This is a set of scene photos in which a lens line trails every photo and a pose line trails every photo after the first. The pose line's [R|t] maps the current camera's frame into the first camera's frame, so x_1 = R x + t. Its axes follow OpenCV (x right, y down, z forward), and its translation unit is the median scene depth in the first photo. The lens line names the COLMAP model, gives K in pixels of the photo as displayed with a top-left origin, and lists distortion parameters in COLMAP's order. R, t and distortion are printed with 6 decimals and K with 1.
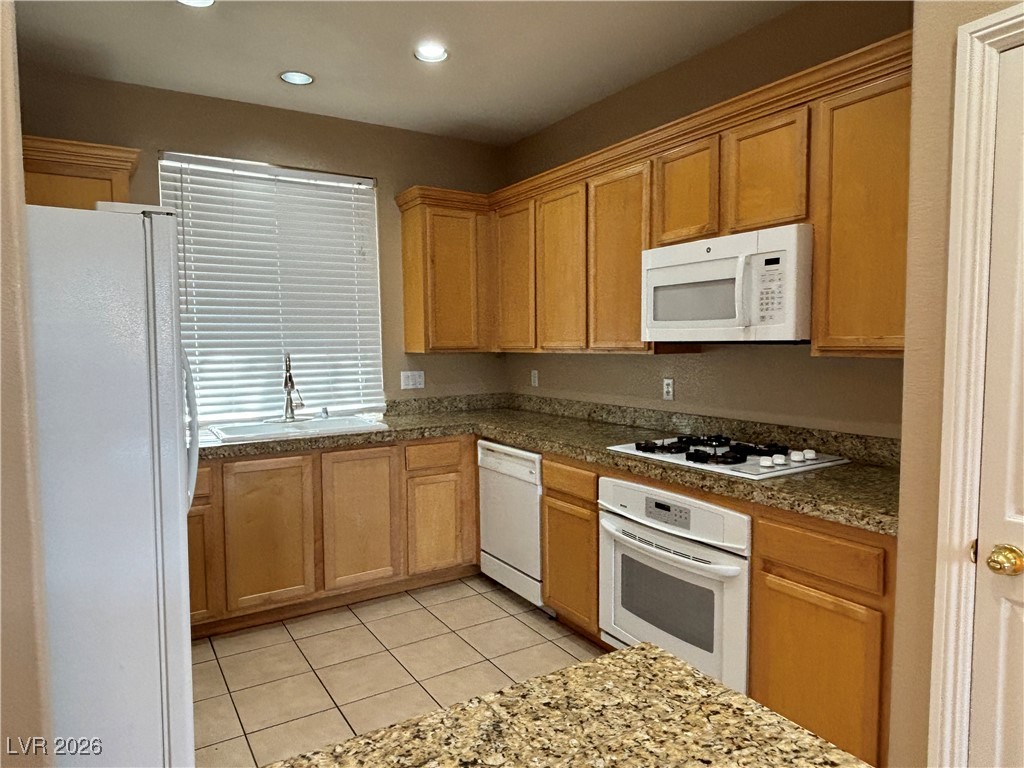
lens RADIAL K [[645.5, 0, 513.4], [0, 645.5, 387.5], [0, 0, 1]] dist [0.056221, -0.080539]
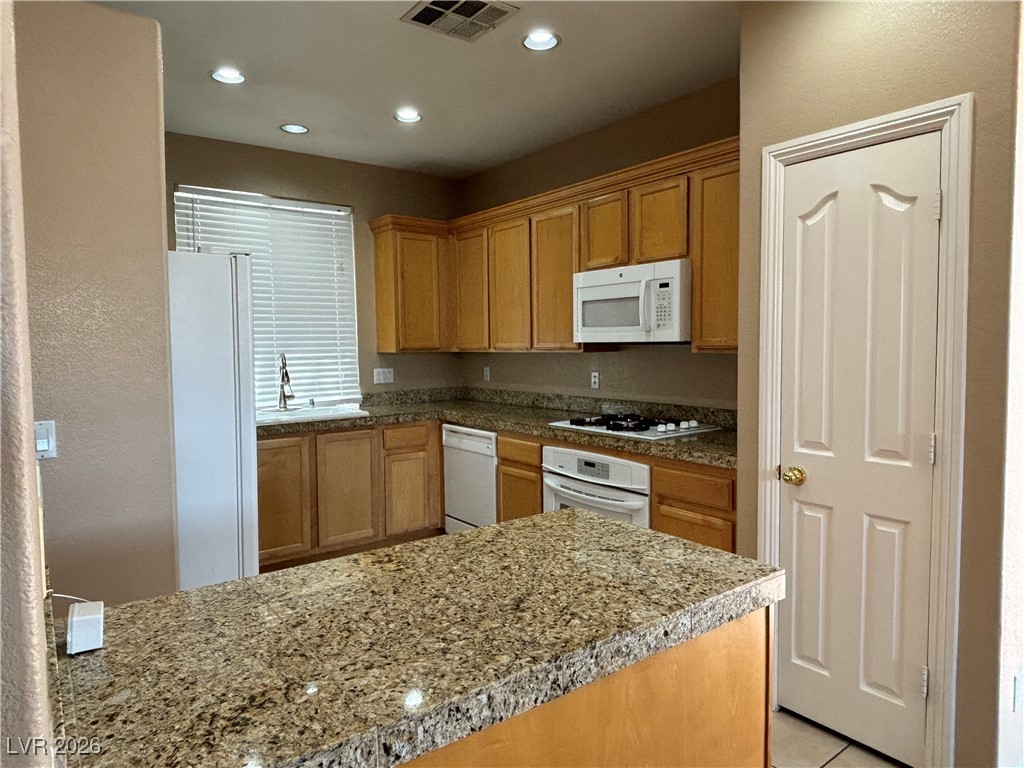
lens RADIAL K [[645.9, 0, 508.8], [0, 645.9, 378.1], [0, 0, 1]] dist [0.050683, -0.067164]
pose [[0.995979, -0.007404, 0.089277, -0.044764], [0.008942, 0.999818, -0.016840, 0.019351], [-0.089136, 0.017570, 0.995865, -0.259656]]
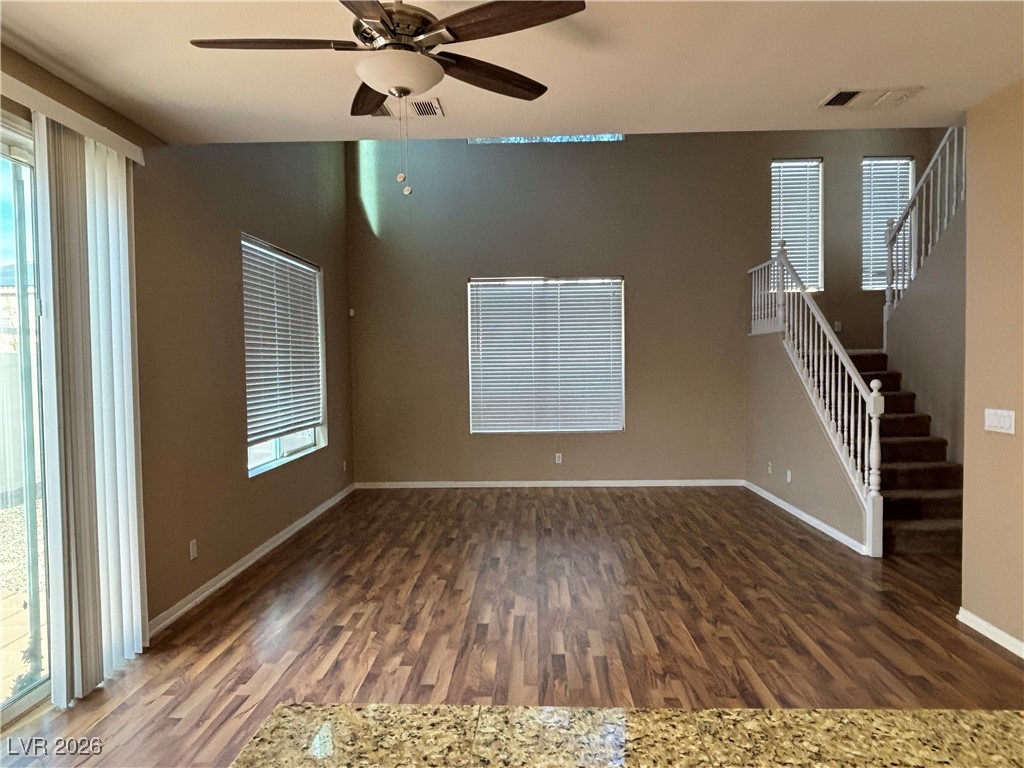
lens RADIAL K [[645.5, 0, 513.4], [0, 645.5, 387.5], [0, 0, 1]] dist [0.056221, -0.080539]
pose [[-0.829519, -0.000304, 0.558478, -0.093228], [0.060814, 0.994004, 0.090870, -0.031472], [-0.555157, 0.109342, -0.824527, 0.331406]]
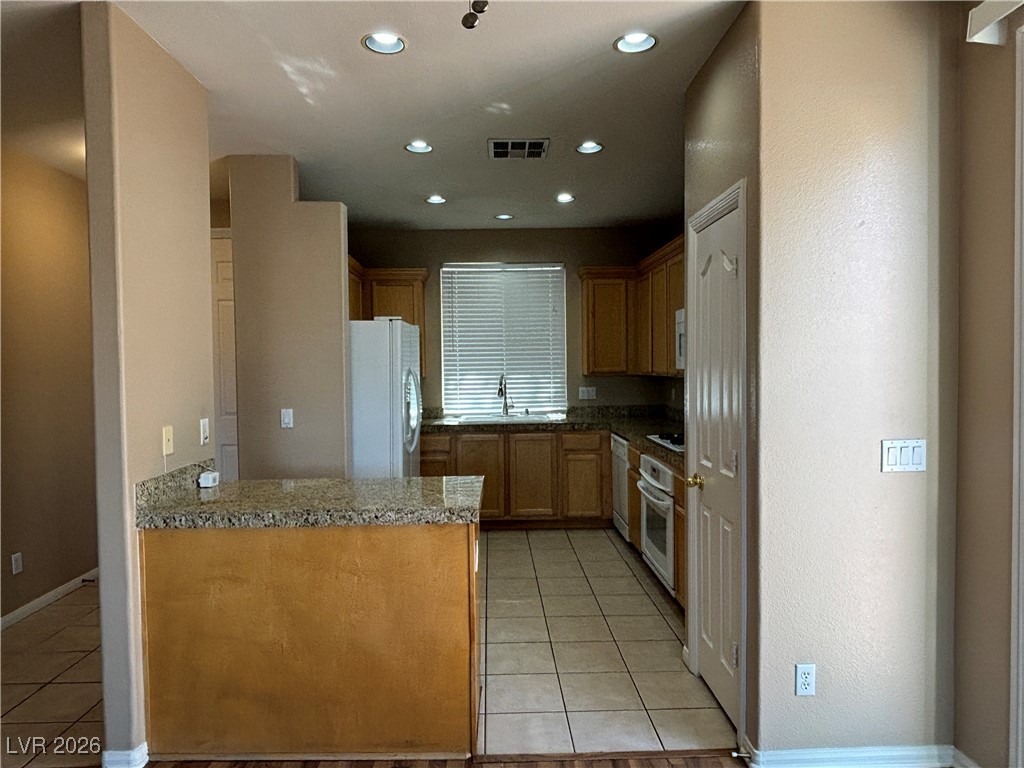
lens RADIAL K [[645.5, 0, 513.4], [0, 645.5, 387.5], [0, 0, 1]] dist [0.056221, -0.080539]
pose [[0.863904, 0.017620, -0.503348, 0.584178], [-0.032526, 0.999253, -0.020846, 0.015680], [0.502605, 0.034381, 0.863832, -0.480308]]
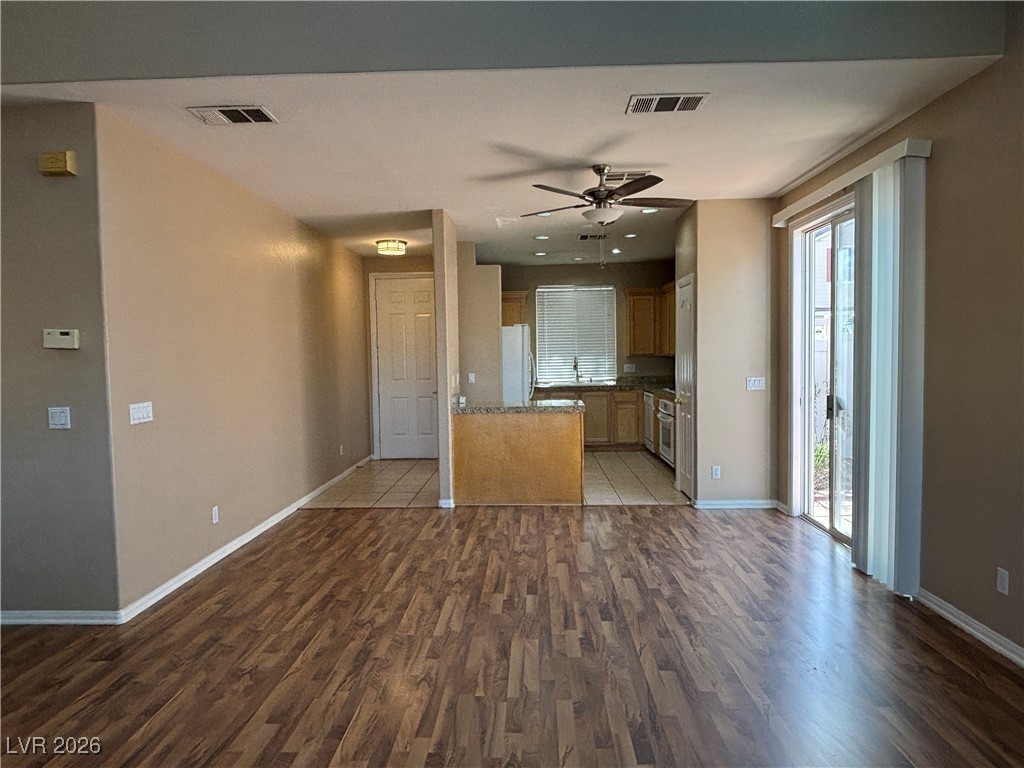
lens RADIAL K [[645.5, 0, 513.4], [0, 645.5, 387.5], [0, 0, 1]] dist [0.056221, -0.080539]
pose [[0.829200, 0.025347, -0.558377, 1.049891], [-0.030510, 0.999534, 0.000065, 0.093304], [0.558119, 0.016982, 0.829587, -1.524510]]
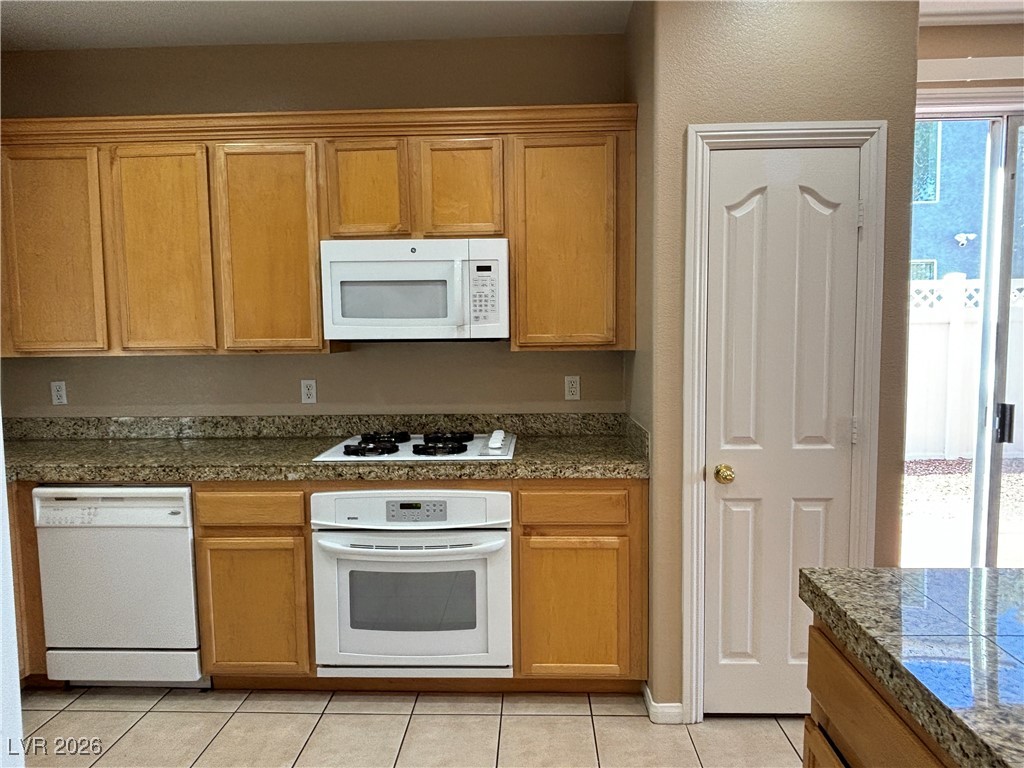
lens RADIAL K [[645.5, 0, 513.4], [0, 645.5, 387.5], [0, 0, 1]] dist [0.056221, -0.080539]
pose [[0.559494, -0.064877, 0.826291, -0.378598], [0.066430, 0.997235, 0.033318, -0.014849], [-0.826168, 0.036249, 0.562257, 0.240302]]
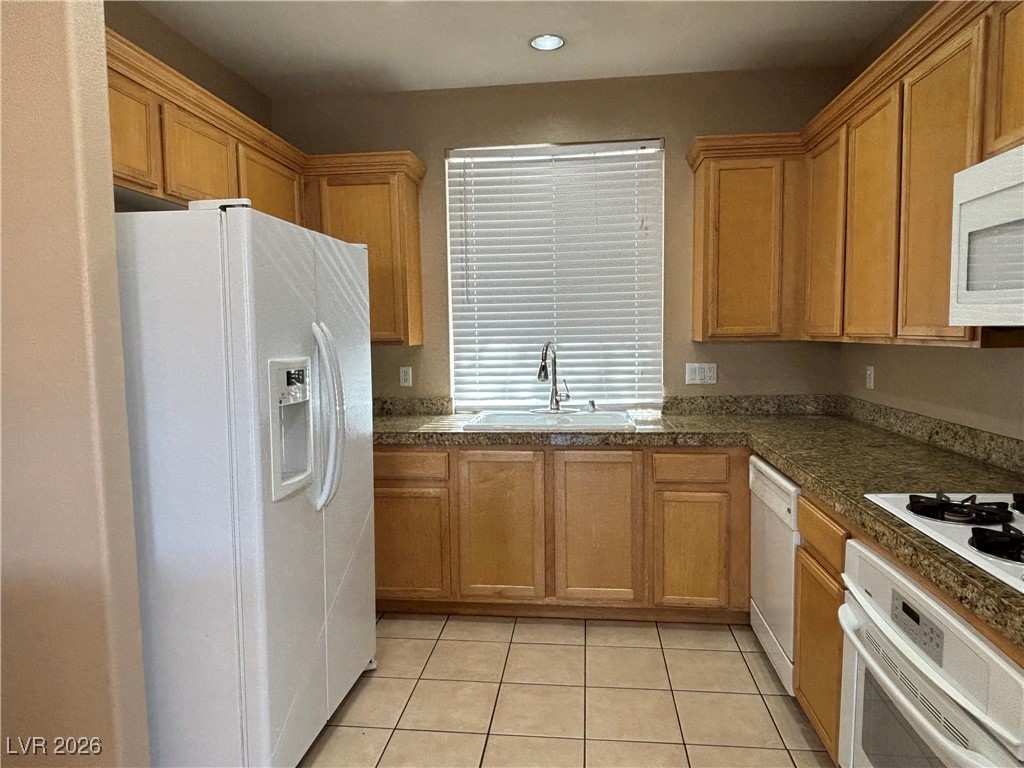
lens RADIAL K [[645.5, 0, 513.4], [0, 645.5, 387.5], [0, 0, 1]] dist [0.056221, -0.080539]
pose [[0.779062, 0.050656, -0.624898, 0.239045], [-0.035763, 0.998698, 0.036371, -0.020408], [0.625926, -0.005987, 0.779859, 0.253885]]
